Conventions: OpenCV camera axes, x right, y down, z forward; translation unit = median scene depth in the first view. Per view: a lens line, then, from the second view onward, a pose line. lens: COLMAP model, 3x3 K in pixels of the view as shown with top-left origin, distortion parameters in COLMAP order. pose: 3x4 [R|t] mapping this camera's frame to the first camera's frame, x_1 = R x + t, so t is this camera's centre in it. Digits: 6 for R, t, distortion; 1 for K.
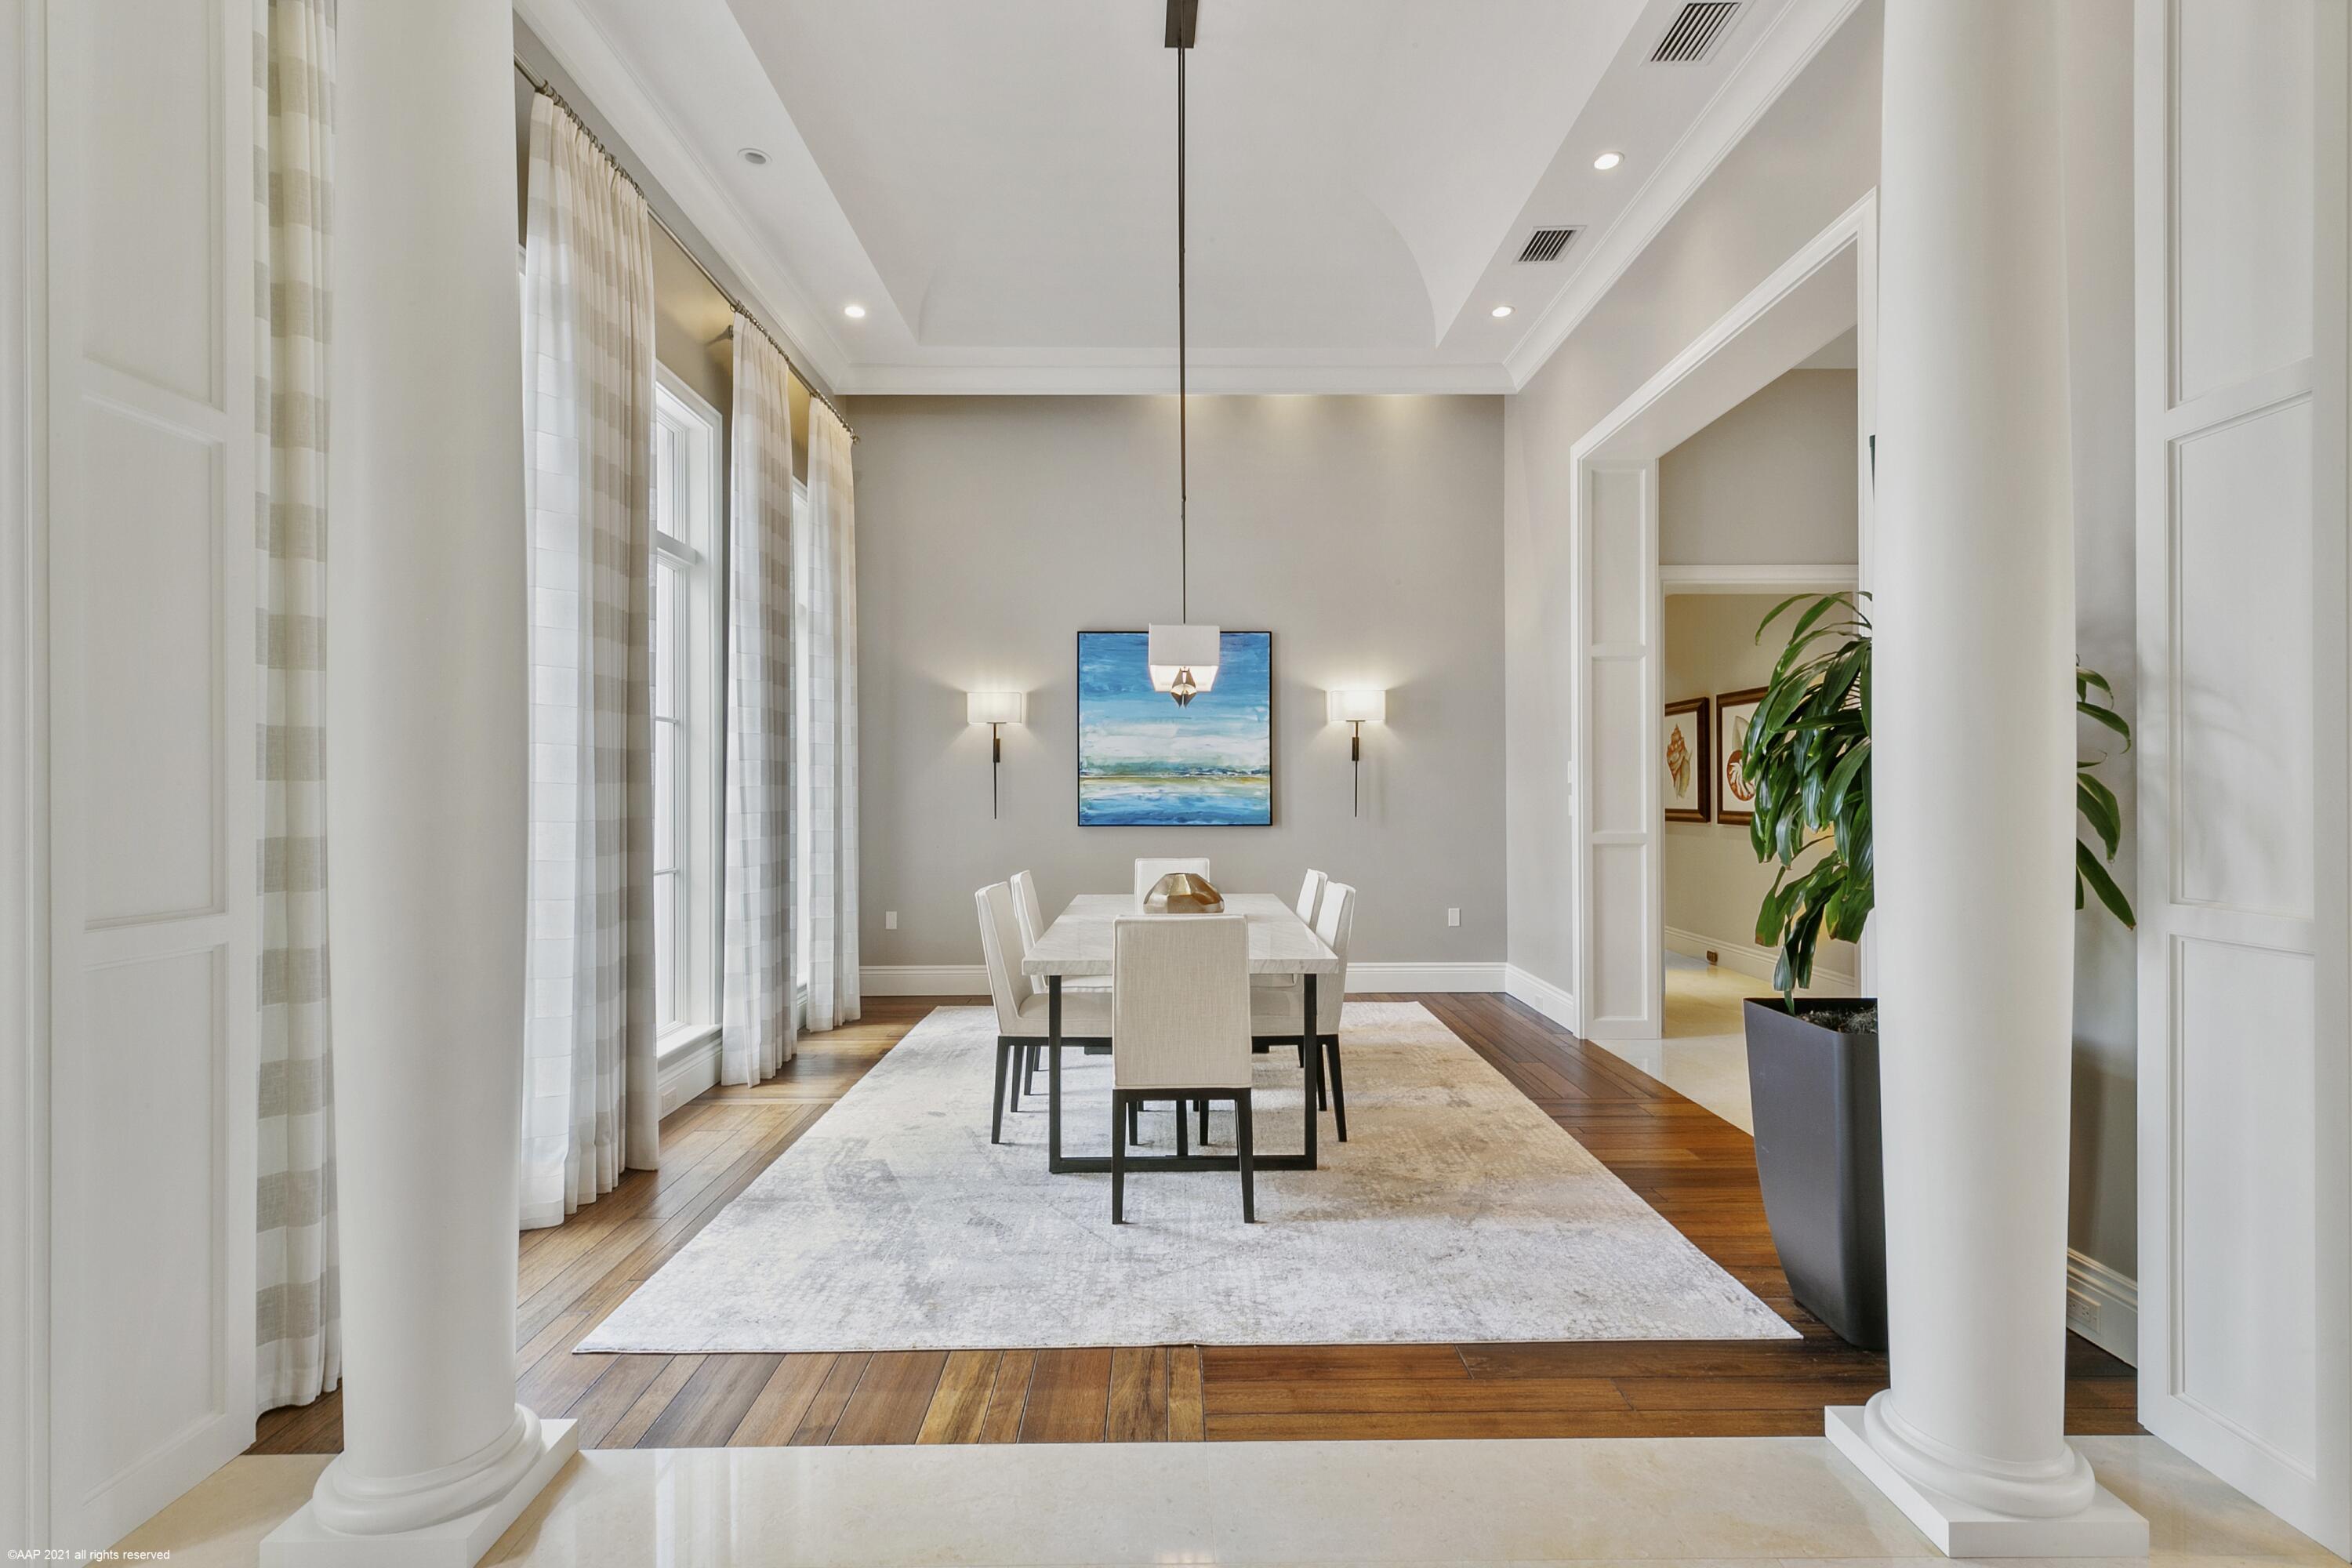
lens RADIAL K [[1075.8, 0, 1176.0], [0, 1075.8, 784.0], [0, 0, 1]] dist [-0.000285, -0.000032]
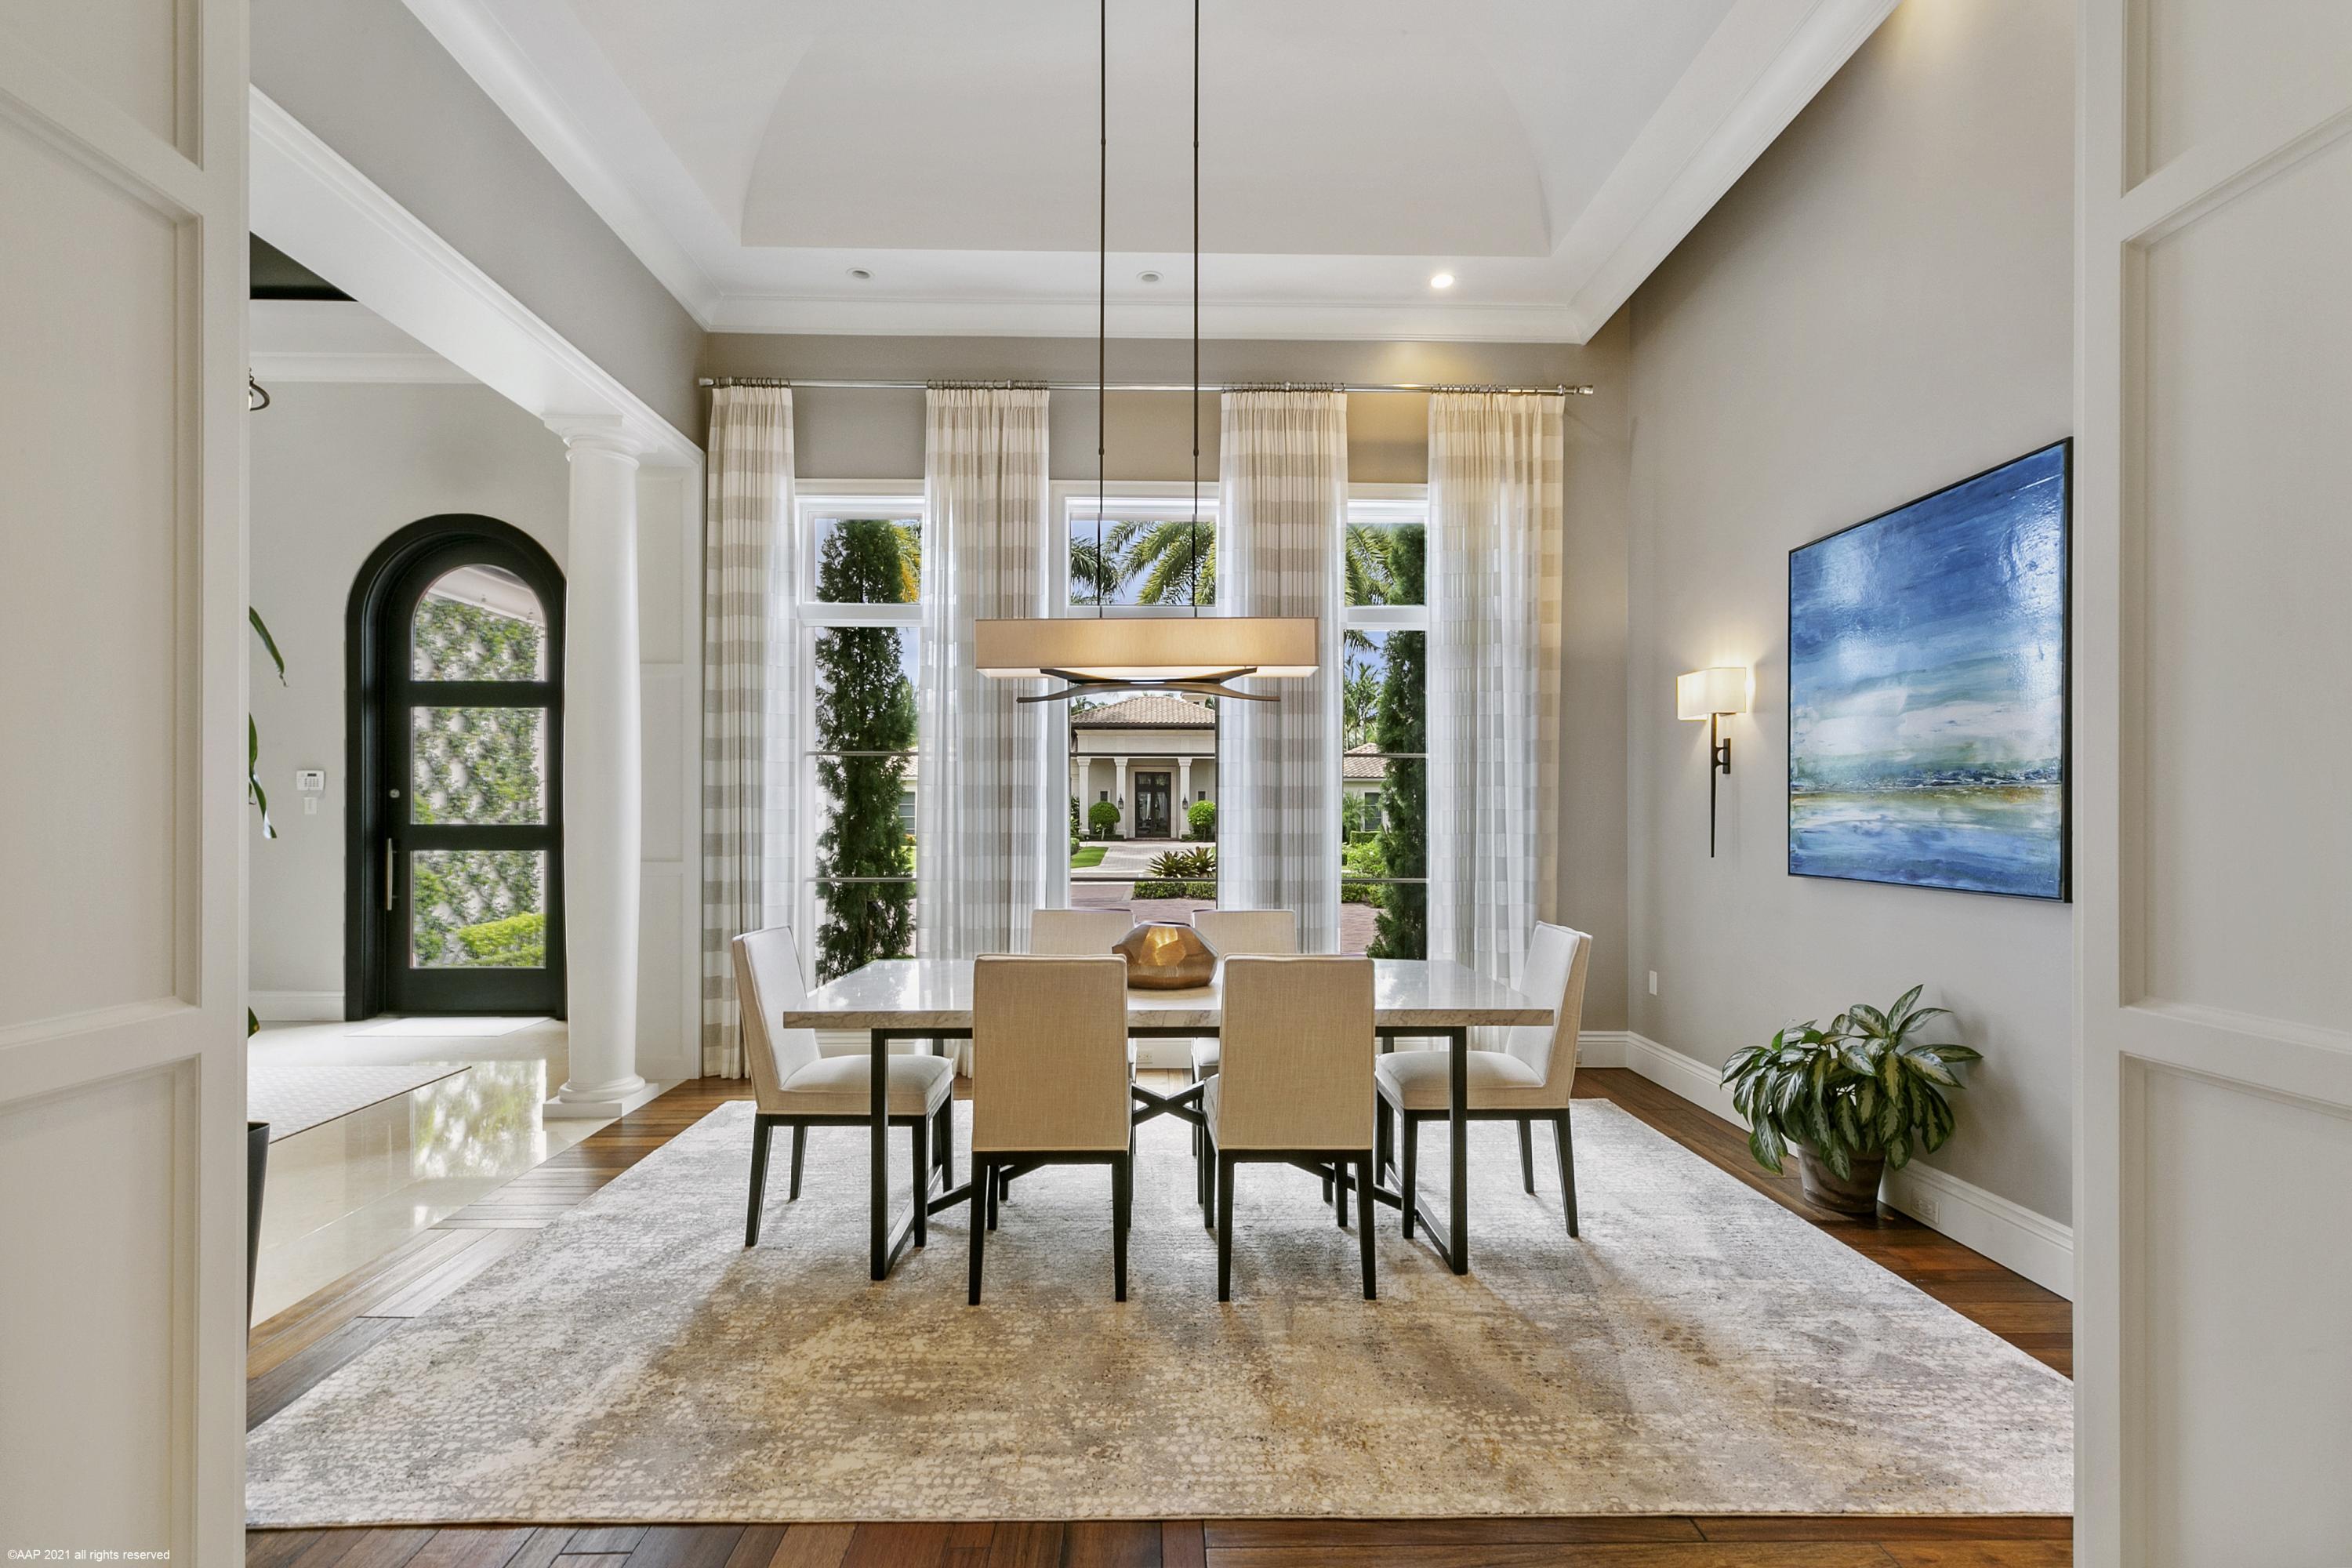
lens RADIAL K [[1082.2, 0, 1176.8], [0, 1082.2, 813.0], [0, 0, 1]] dist [-0.000044, -0.000125]
pose [[0.009620, 0.001516, -0.999953, 0.507672], [0.004206, 0.999990, 0.001556, 0.001997], [0.999945, -0.004221, 0.009614, 0.652679]]
